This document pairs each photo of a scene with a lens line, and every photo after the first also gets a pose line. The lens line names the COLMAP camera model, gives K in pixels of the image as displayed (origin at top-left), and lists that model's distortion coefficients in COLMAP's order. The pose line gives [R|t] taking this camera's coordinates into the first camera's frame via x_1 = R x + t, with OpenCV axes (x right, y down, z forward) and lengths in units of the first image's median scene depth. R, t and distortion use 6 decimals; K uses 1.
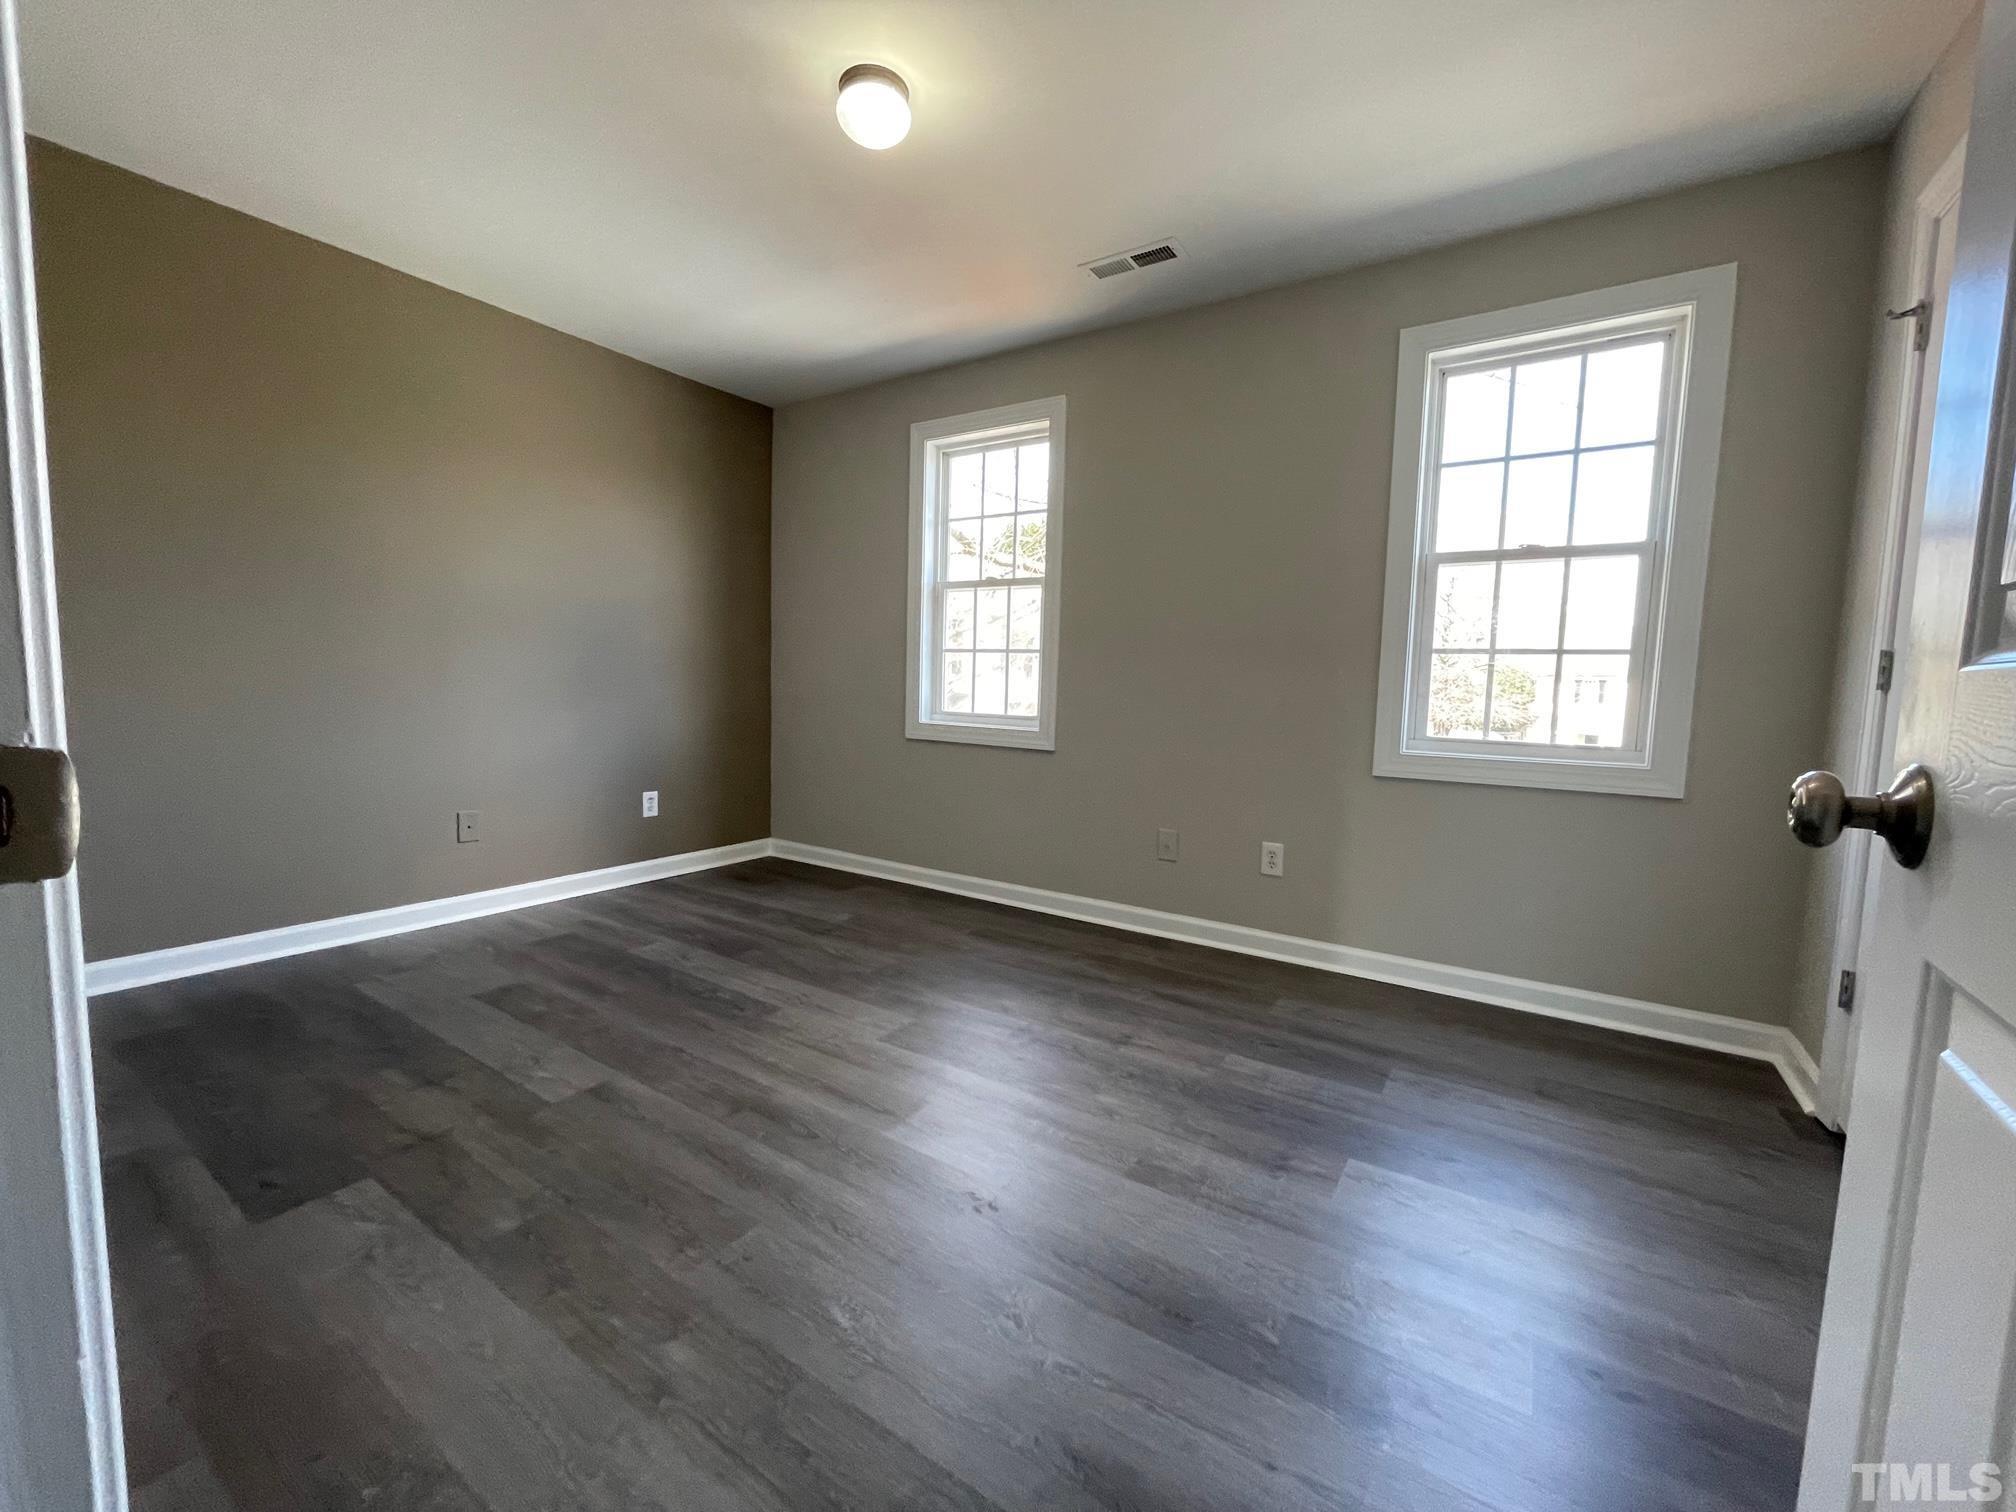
lens RADIAL K [[813.3, 0, 998.7], [0, 813.3, 758.7], [0, 0, 1]] dist [-0.001822, -0.000258]
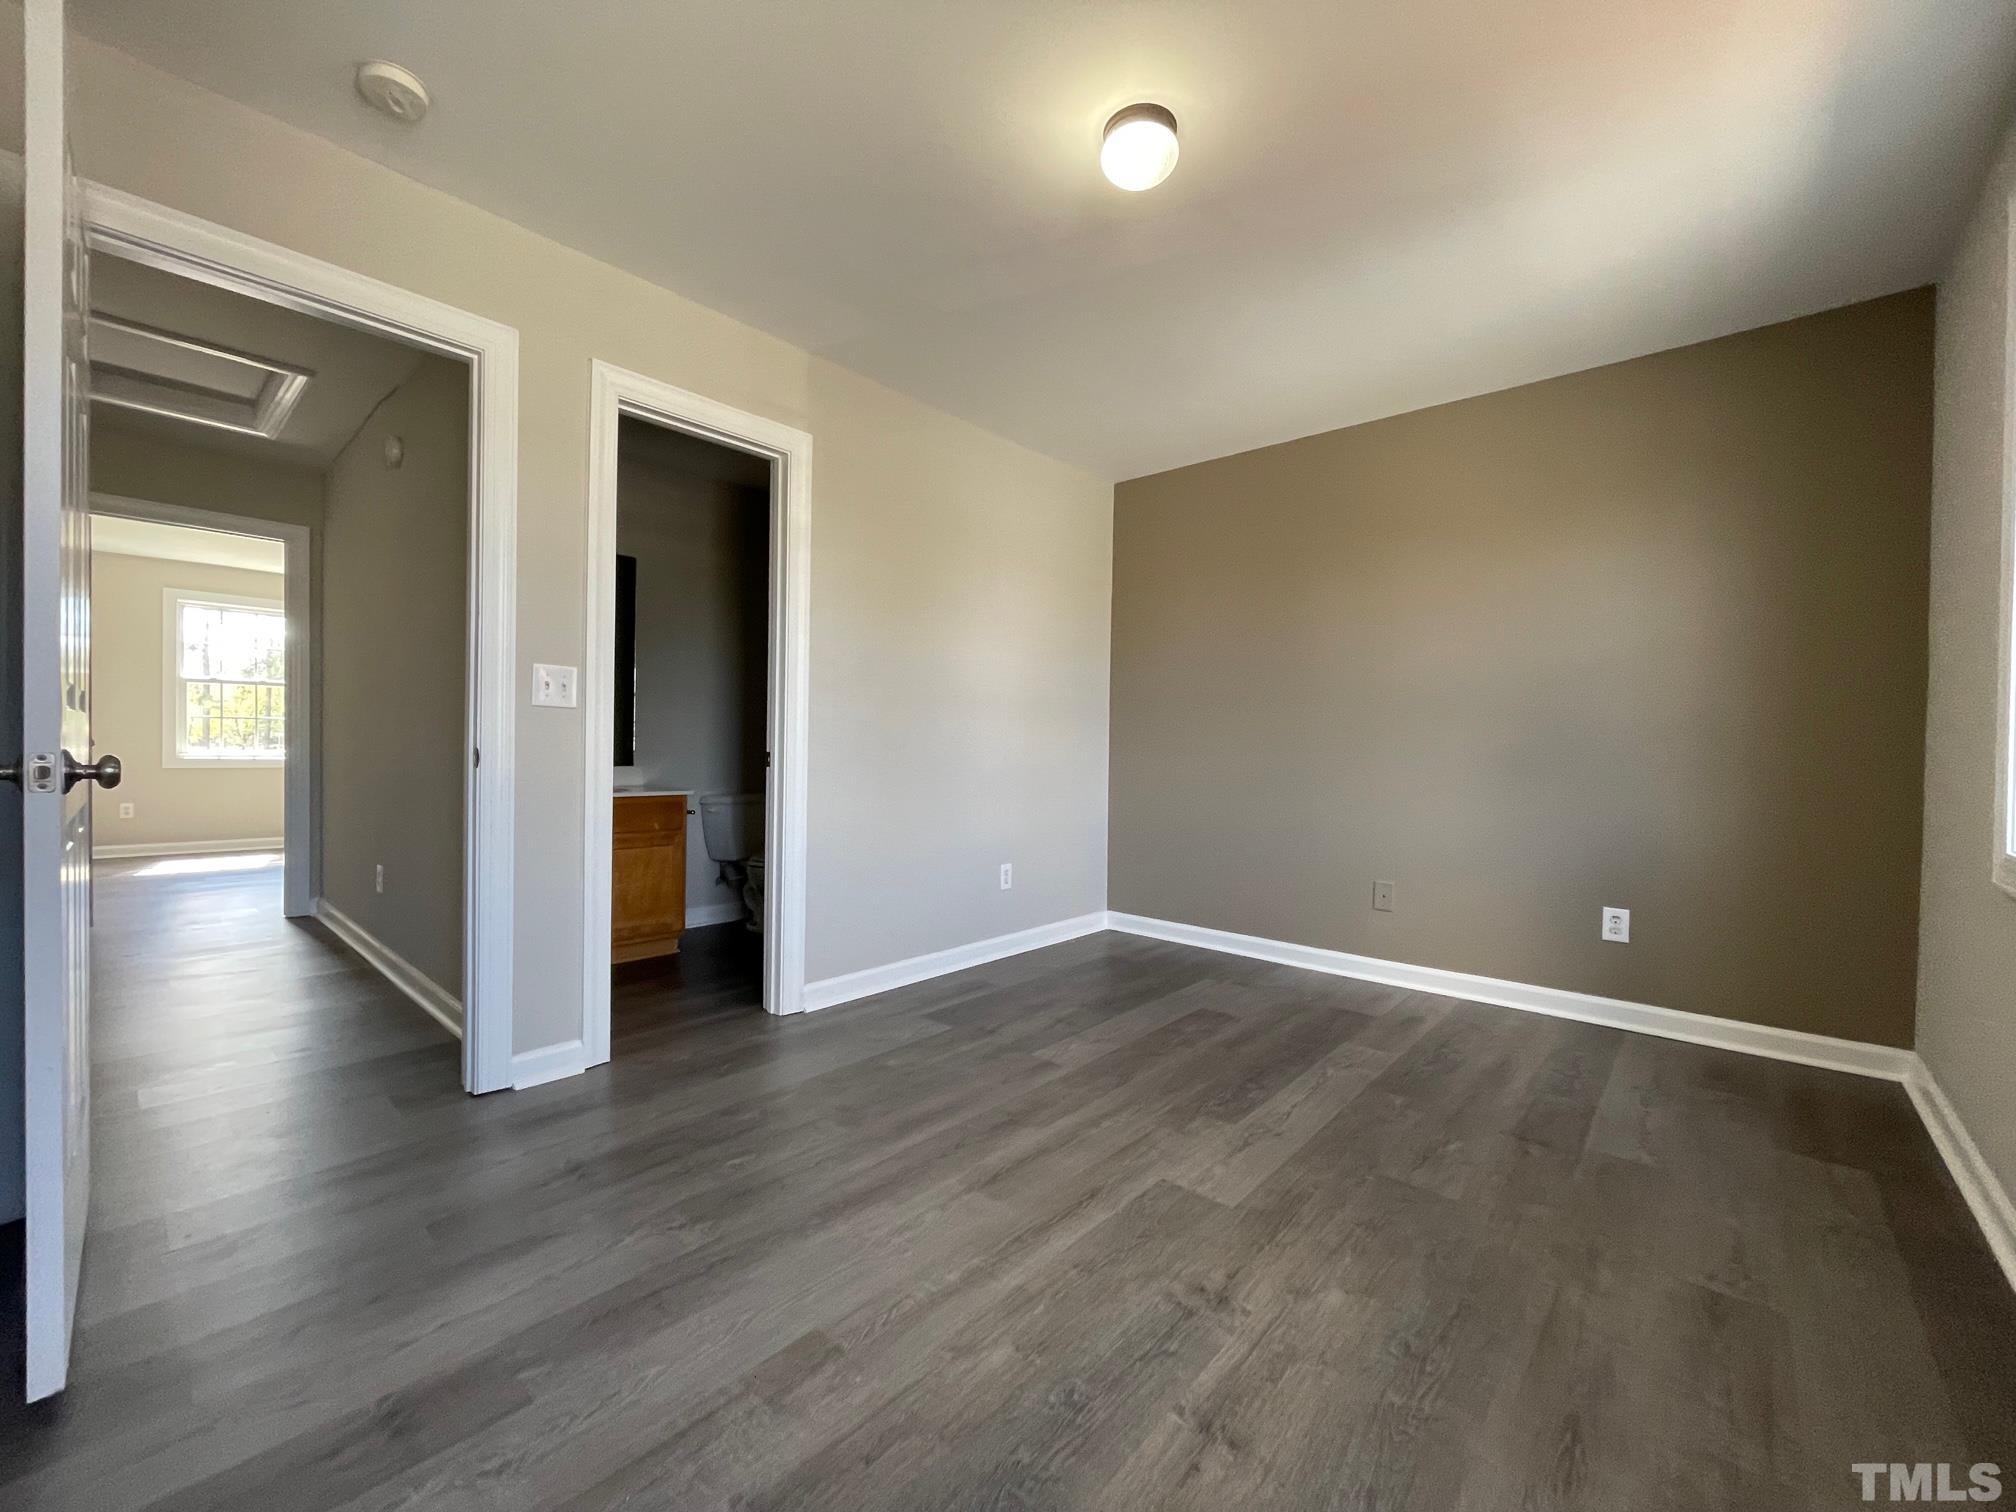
lens RADIAL K [[813.3, 0, 998.7], [0, 813.3, 758.7], [0, 0, 1]] dist [-0.001822, -0.000258]
pose [[-0.144255, -0.013486, -0.989449, 0.644753], [-0.109717, 0.993960, 0.002448, -0.058540], [0.983439, 0.108912, -0.144864, 0.838101]]
